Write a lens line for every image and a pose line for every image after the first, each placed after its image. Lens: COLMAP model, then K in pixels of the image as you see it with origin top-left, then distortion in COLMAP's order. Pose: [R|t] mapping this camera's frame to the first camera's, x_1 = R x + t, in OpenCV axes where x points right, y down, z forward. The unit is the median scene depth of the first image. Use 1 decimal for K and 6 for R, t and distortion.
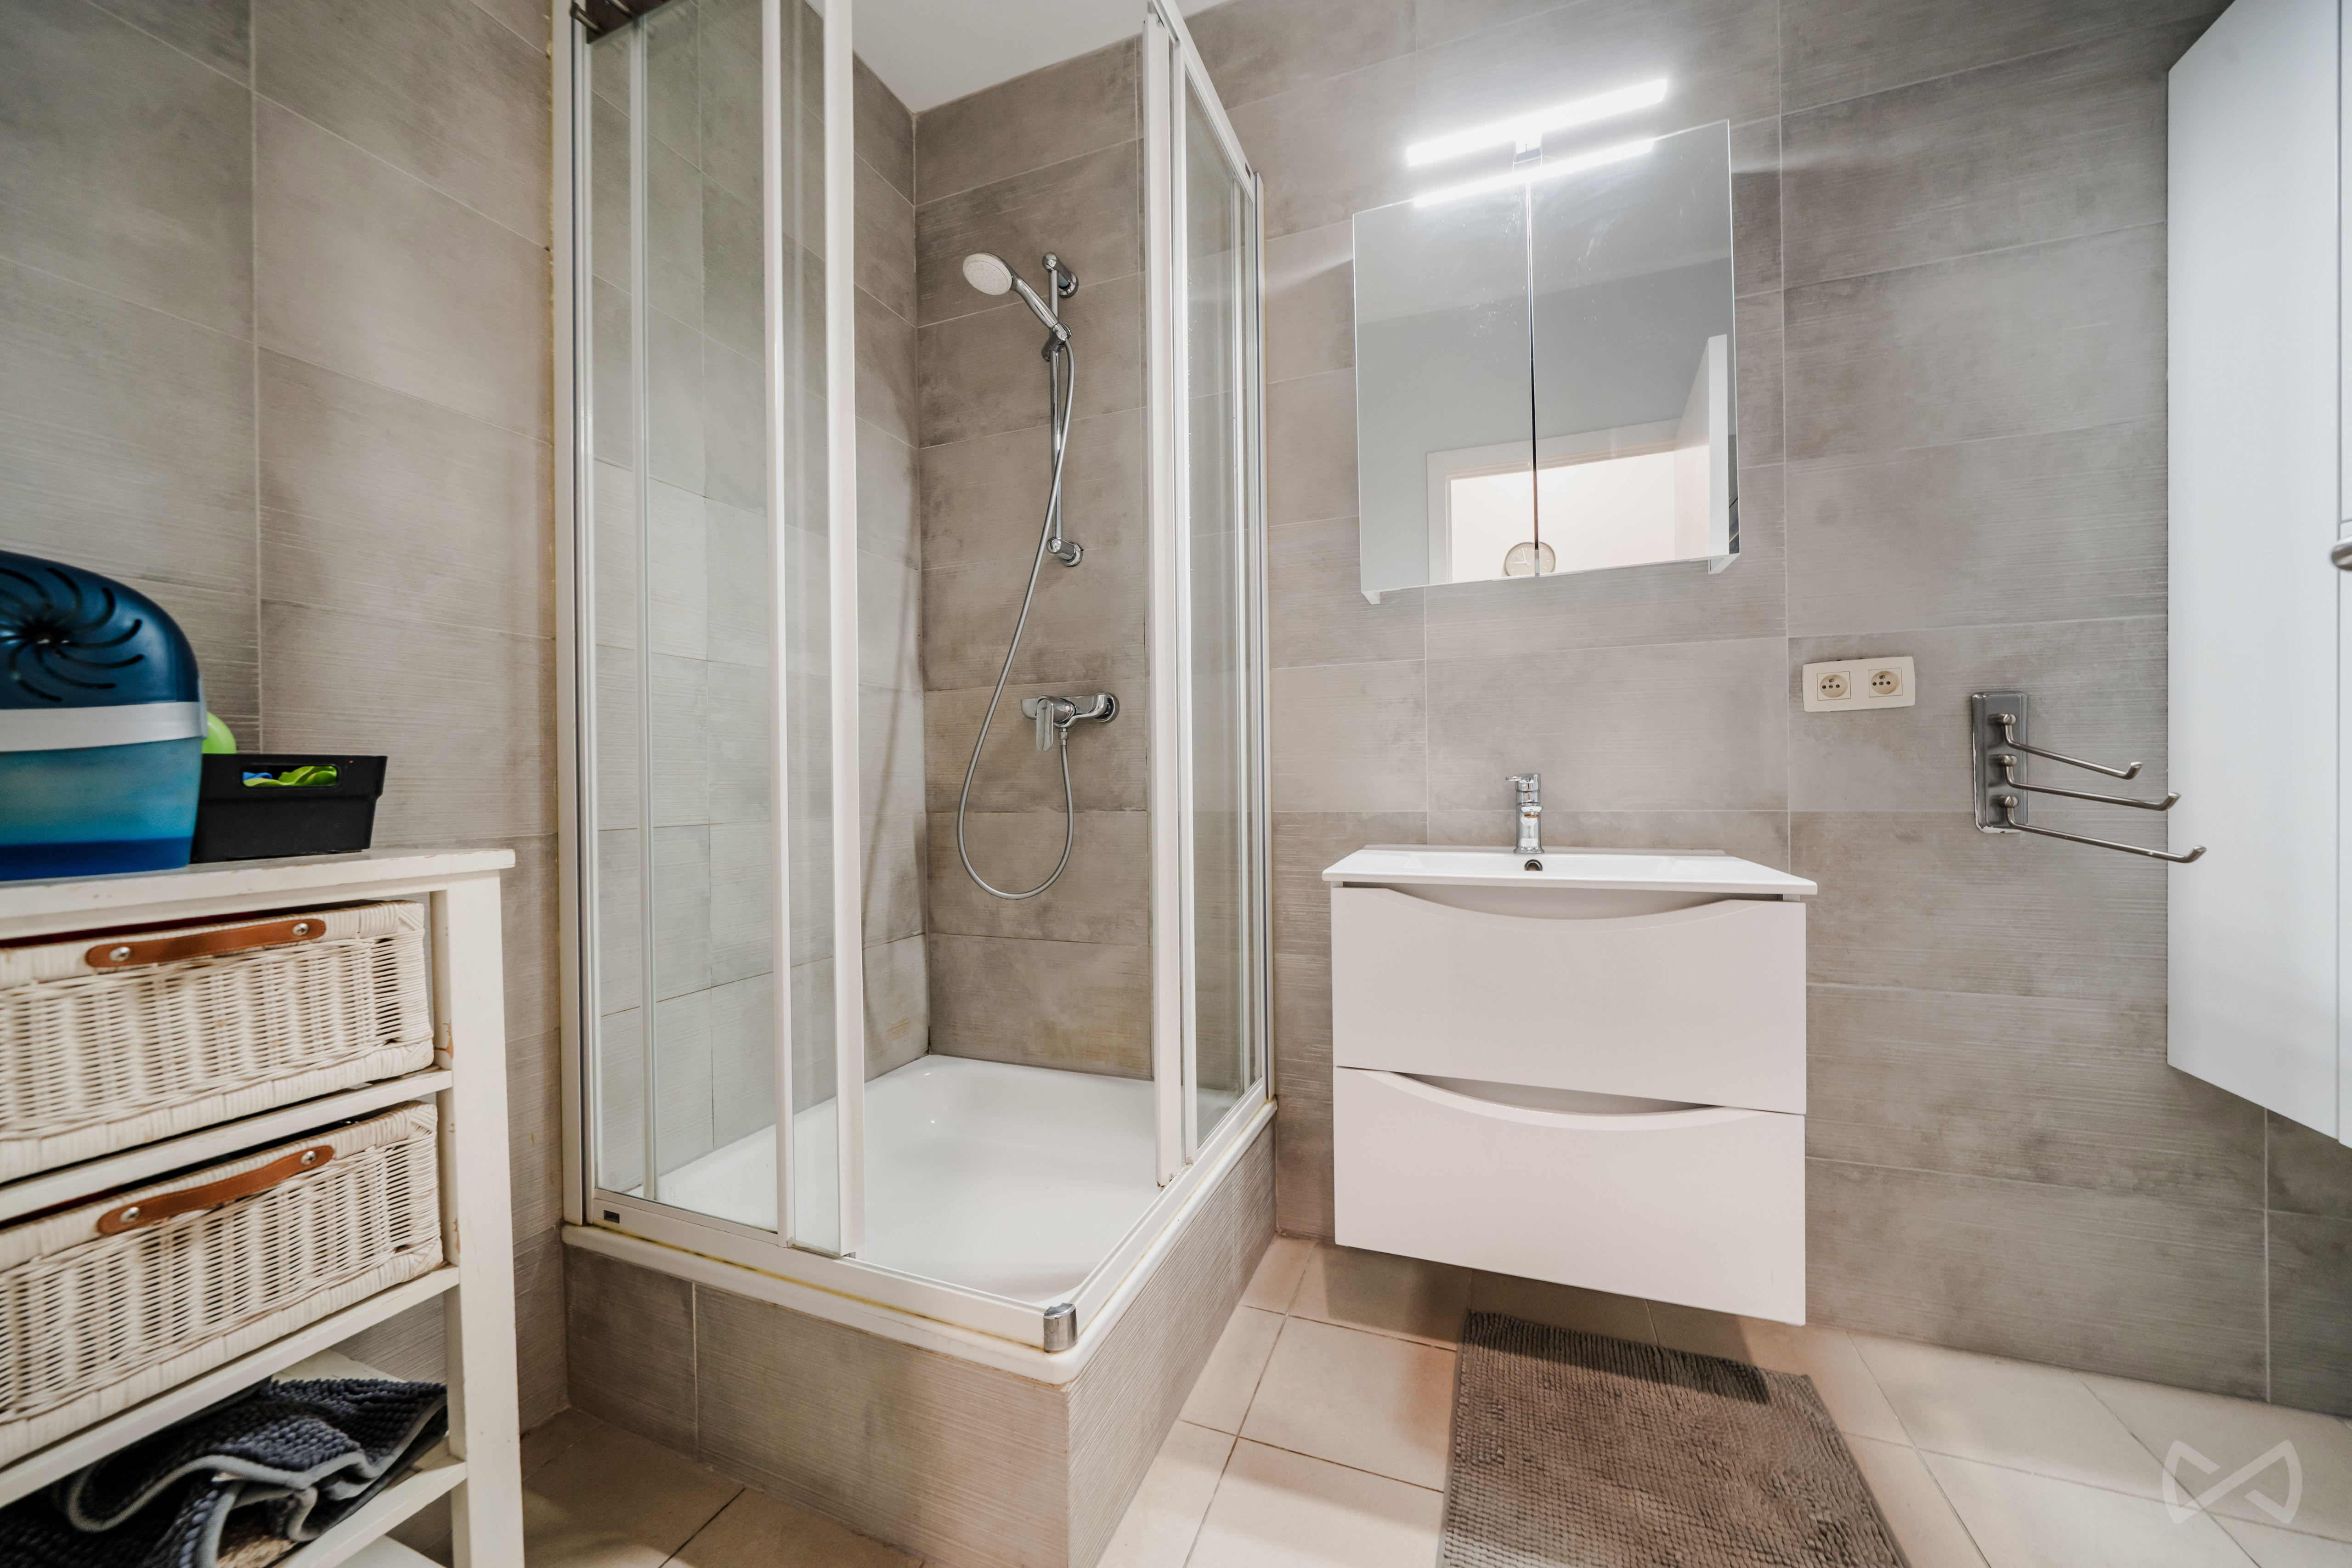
lens RADIAL K [[855.4, 0, 1176.0], [0, 855.4, 784.0], [0, 0, 1]] dist [0.000803, 0.000019]
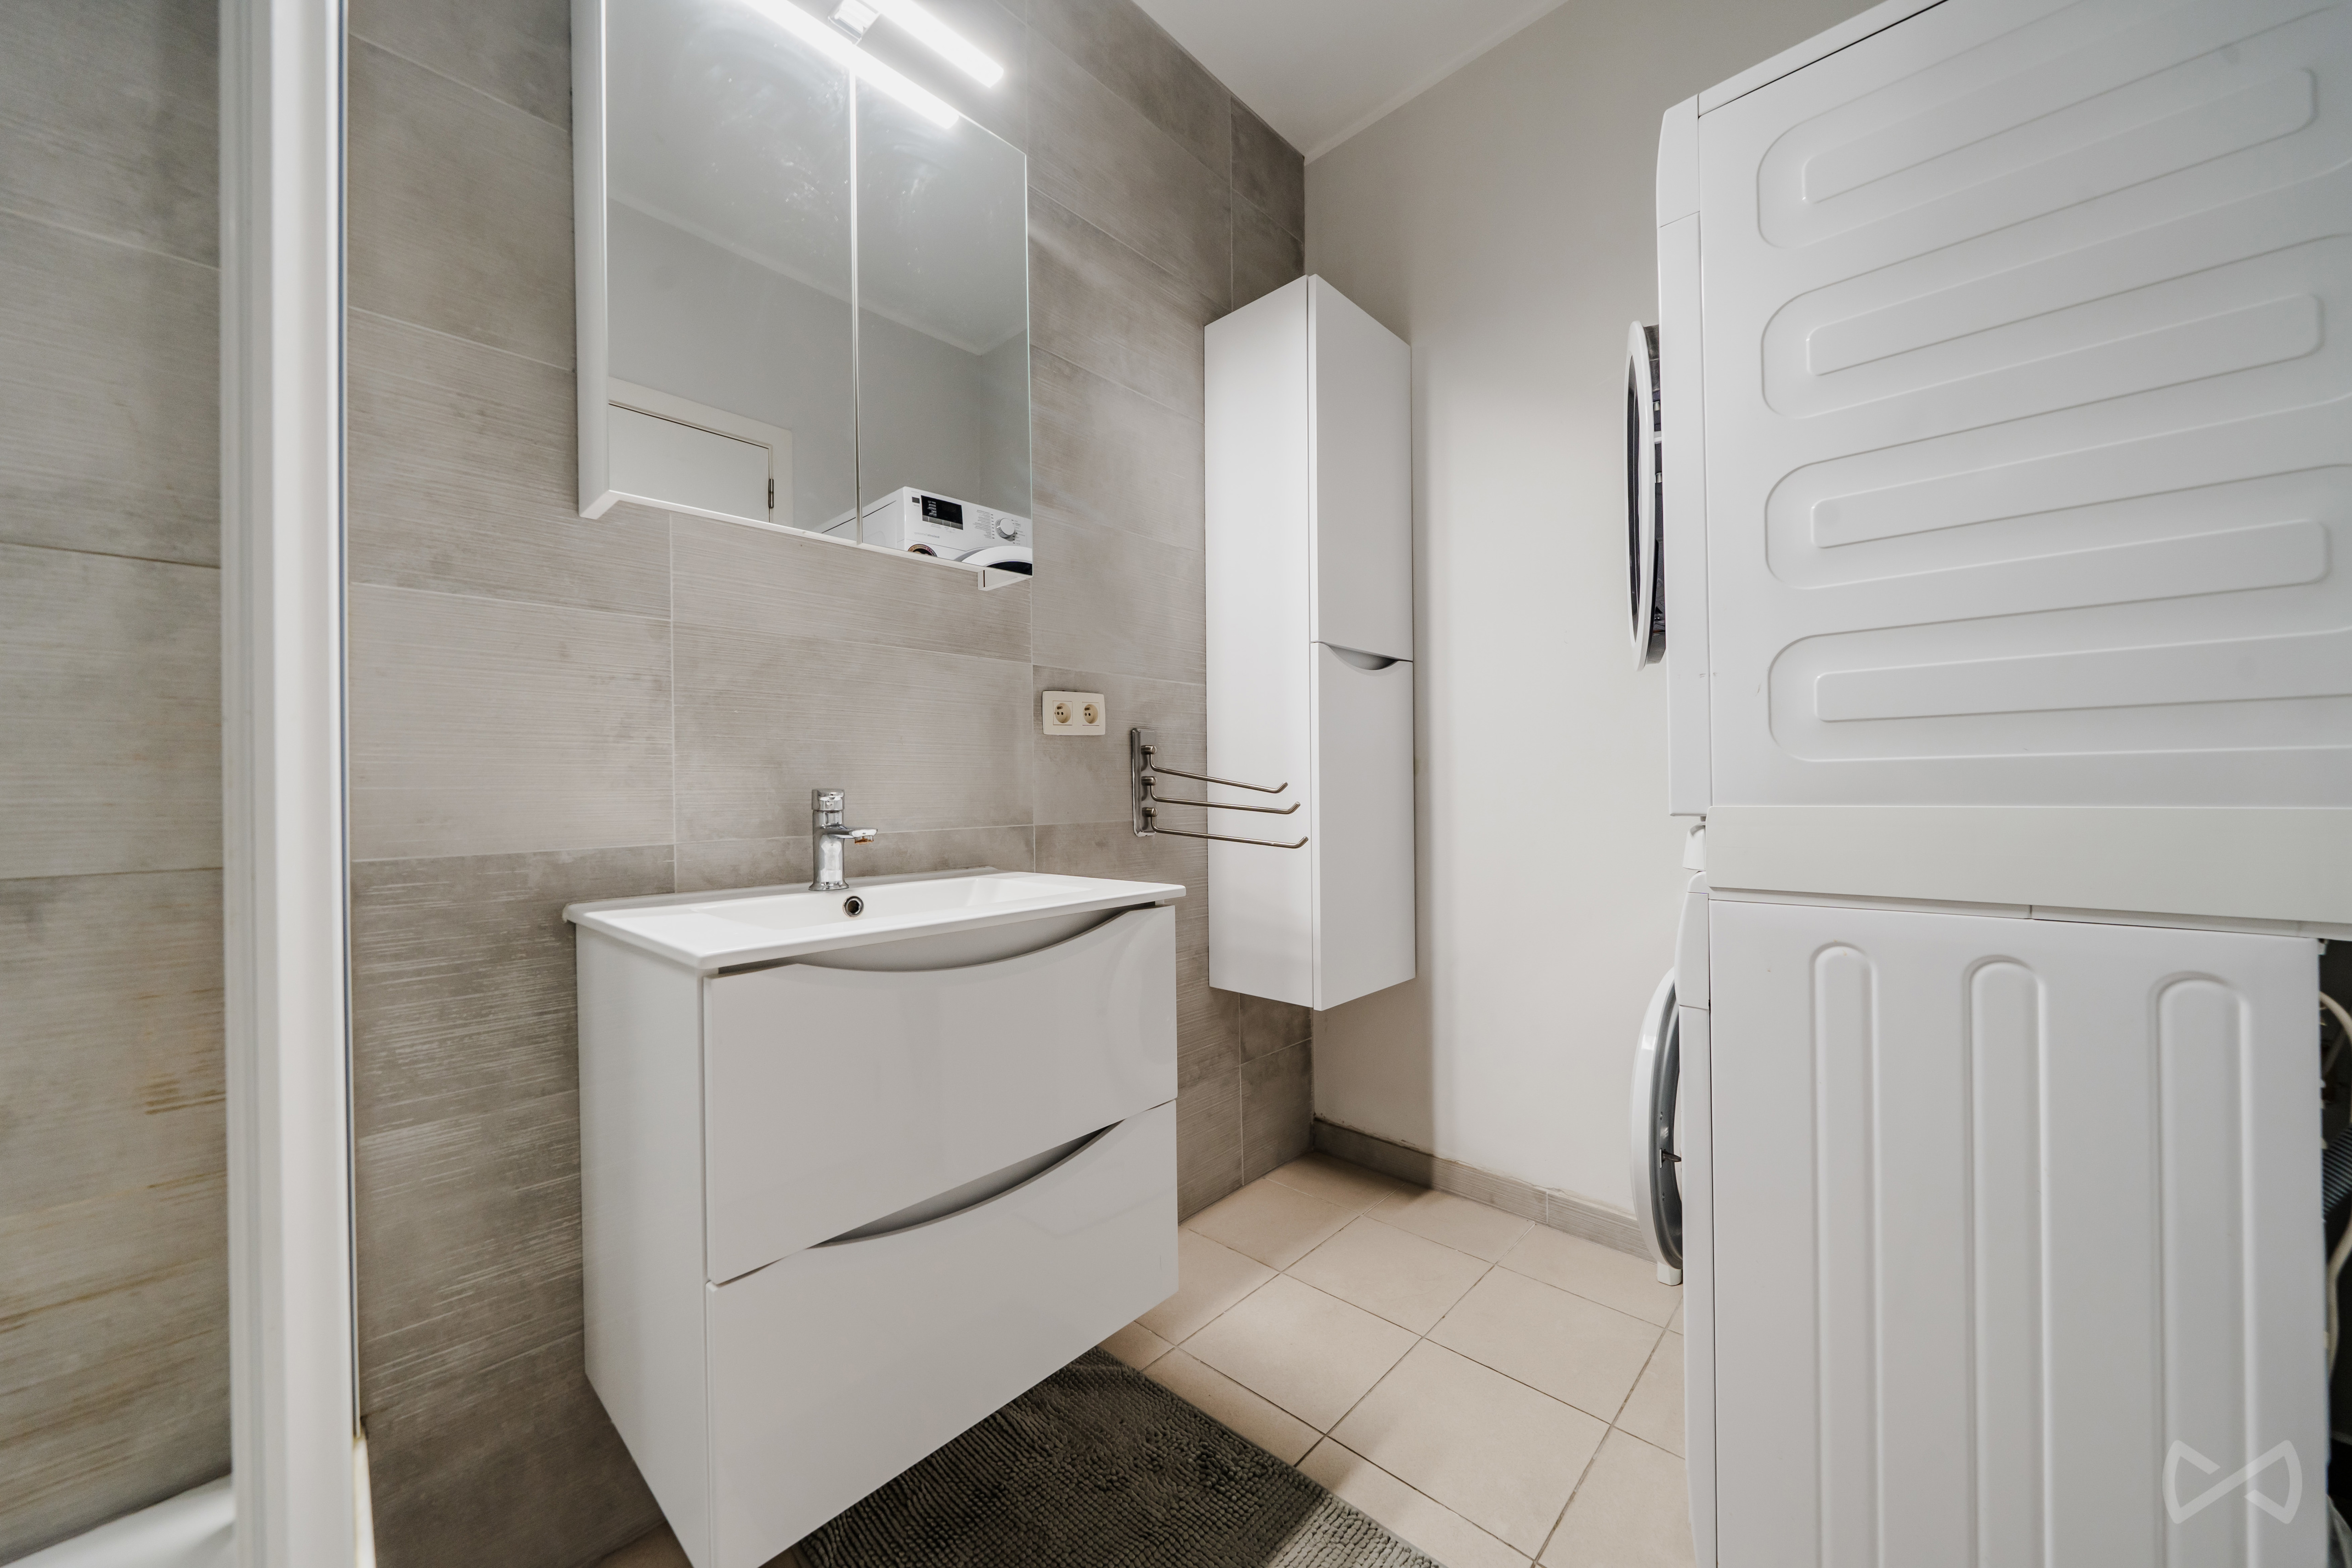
lens RADIAL K [[855.4, 0, 1176.0], [0, 855.4, 784.0], [0, 0, 1]] dist [0.000803, 0.000019]
pose [[0.374672, 0.012534, 0.927073, -0.224204], [0.012490, 0.999750, -0.018565, 0.002255], [-0.927073, 0.018535, 0.374422, 0.445958]]
